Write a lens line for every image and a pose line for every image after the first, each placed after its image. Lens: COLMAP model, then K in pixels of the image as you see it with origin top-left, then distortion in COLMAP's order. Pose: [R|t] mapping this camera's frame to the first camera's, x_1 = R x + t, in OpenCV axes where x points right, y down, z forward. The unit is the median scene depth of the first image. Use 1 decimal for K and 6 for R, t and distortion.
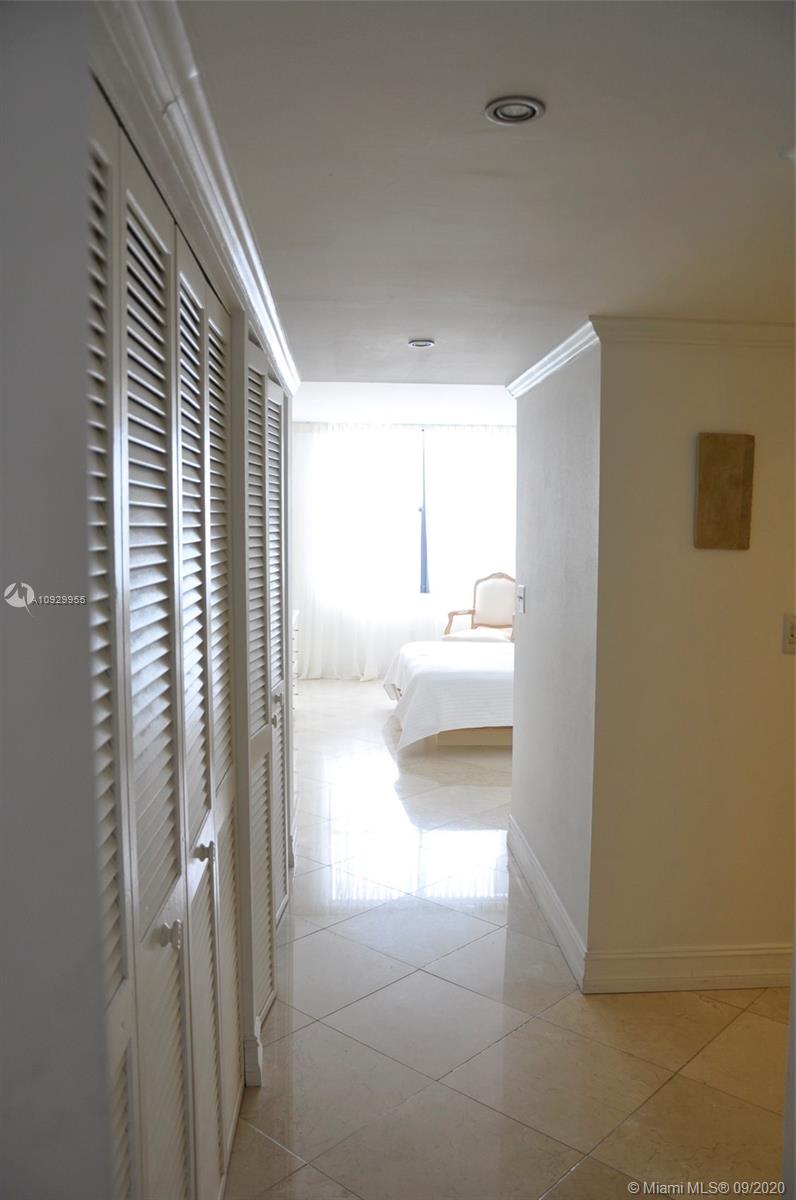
lens RADIAL K [[904.0, 0, 398.0], [0, 904.0, 600.0], [0, 0, 1]] dist [0.000712, 0.000000]
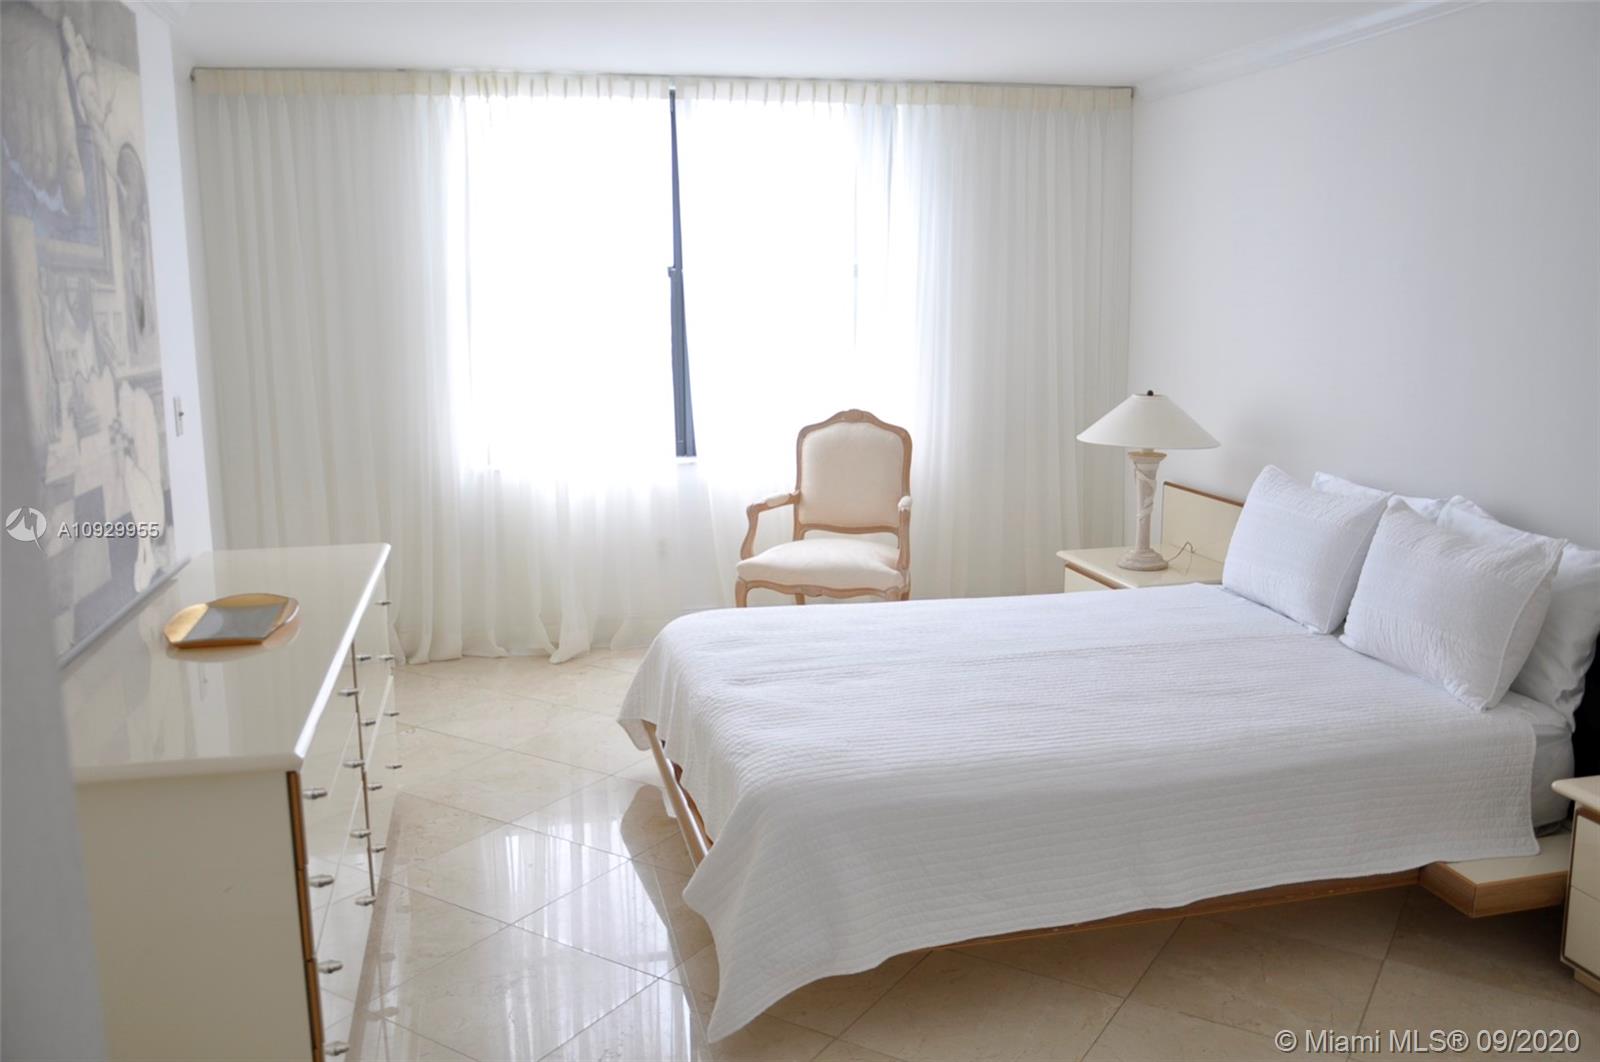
lens RADIAL K [[1273.5, 0, 800.0], [0, 1273.5, 531.0], [0, 0, 1]] dist [-0.116756, -0.000134]
pose [[0.985575, -0.044734, 0.163223, -0.019970], [0.029651, 0.995159, 0.093700, -0.030285], [-0.166624, -0.087508, 0.982130, 0.373710]]
